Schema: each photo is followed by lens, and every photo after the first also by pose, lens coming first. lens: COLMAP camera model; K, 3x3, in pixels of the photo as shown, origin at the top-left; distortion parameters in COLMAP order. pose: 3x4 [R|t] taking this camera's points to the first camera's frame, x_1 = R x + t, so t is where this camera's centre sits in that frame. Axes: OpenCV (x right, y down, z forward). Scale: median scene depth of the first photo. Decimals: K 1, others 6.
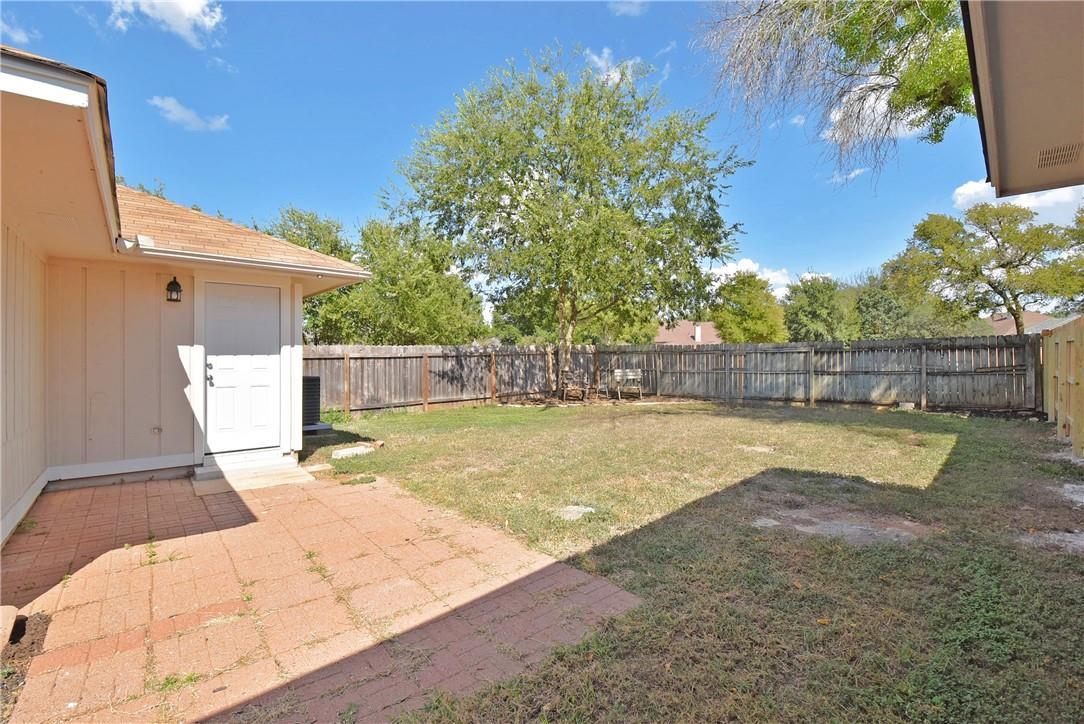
lens RADIAL K [[482.6, 0, 538.8], [0, 482.6, 352.7], [0, 0, 1]] dist [-0.000031, -0.000356]
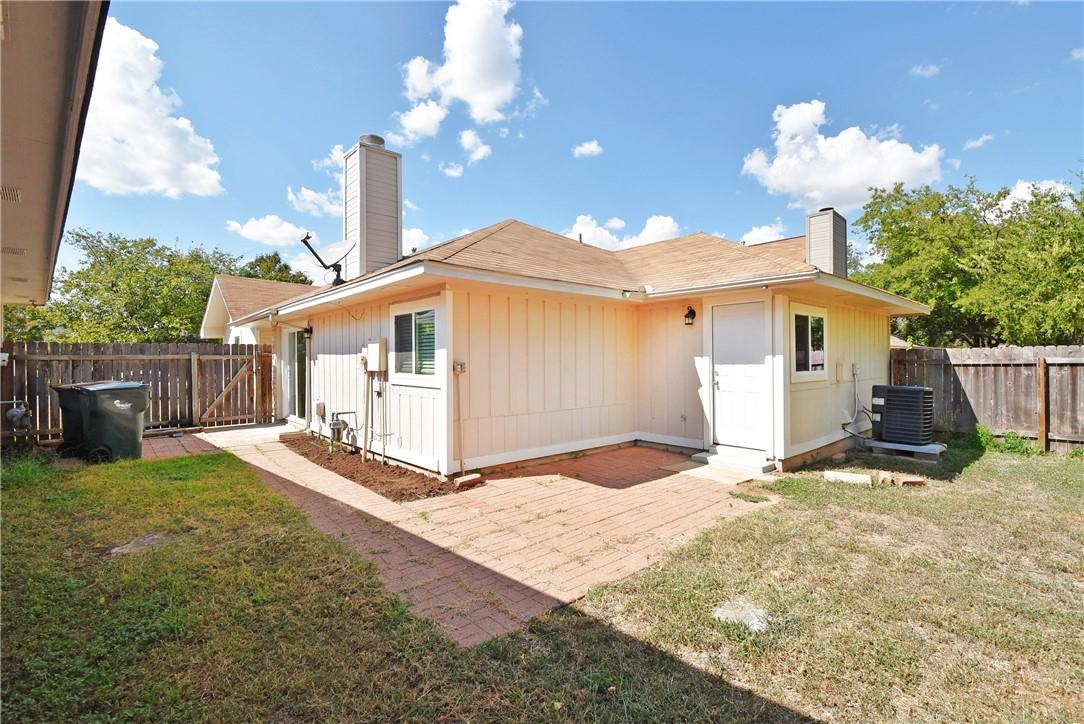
lens RADIAL K [[470.4, 0, 544.6], [0, 470.4, 333.4], [0, 0, 1]] dist [0.003017, 0.000562]
pose [[0.028907, -0.053930, -0.998126, 0.489501], [0.016294, 0.998436, -0.053475, -0.015879], [0.999449, -0.014718, 0.029741, 0.480122]]
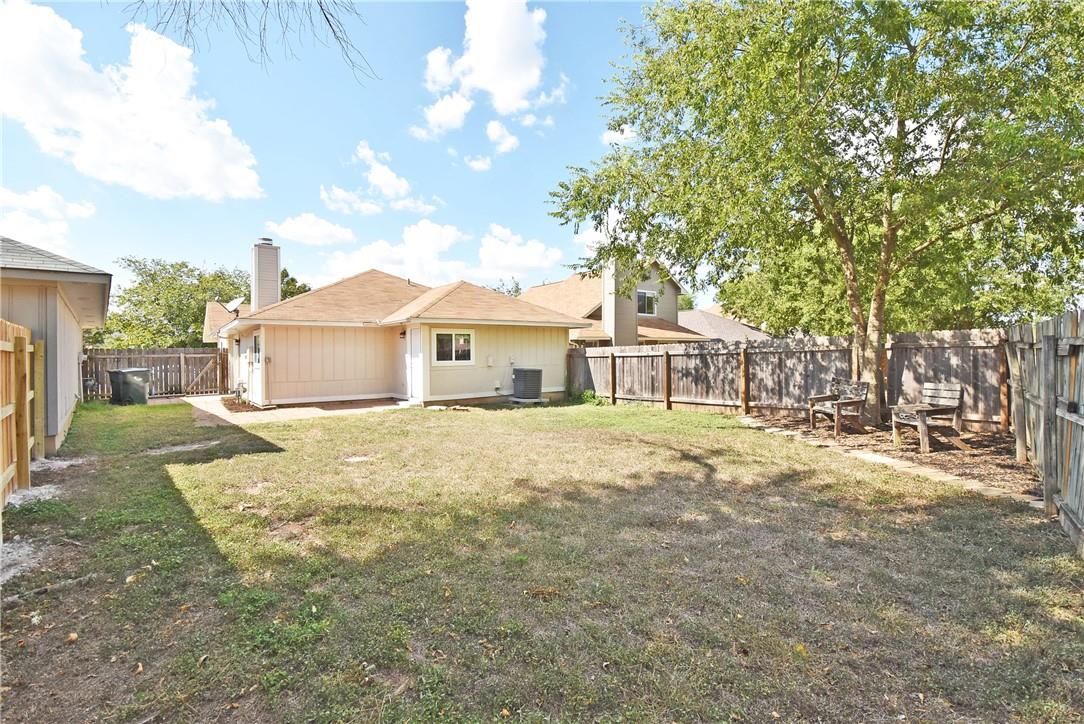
lens RADIAL K [[479.4, 0, 549.1], [0, 479.4, 359.8], [0, 0, 1]] dist [-0.001494, -0.000535]
pose [[-0.045881, 0.015821, -0.998822, 1.585157], [0.023900, 0.999606, 0.014735, -0.005620], [0.998661, -0.023196, -0.046241, 1.633778]]
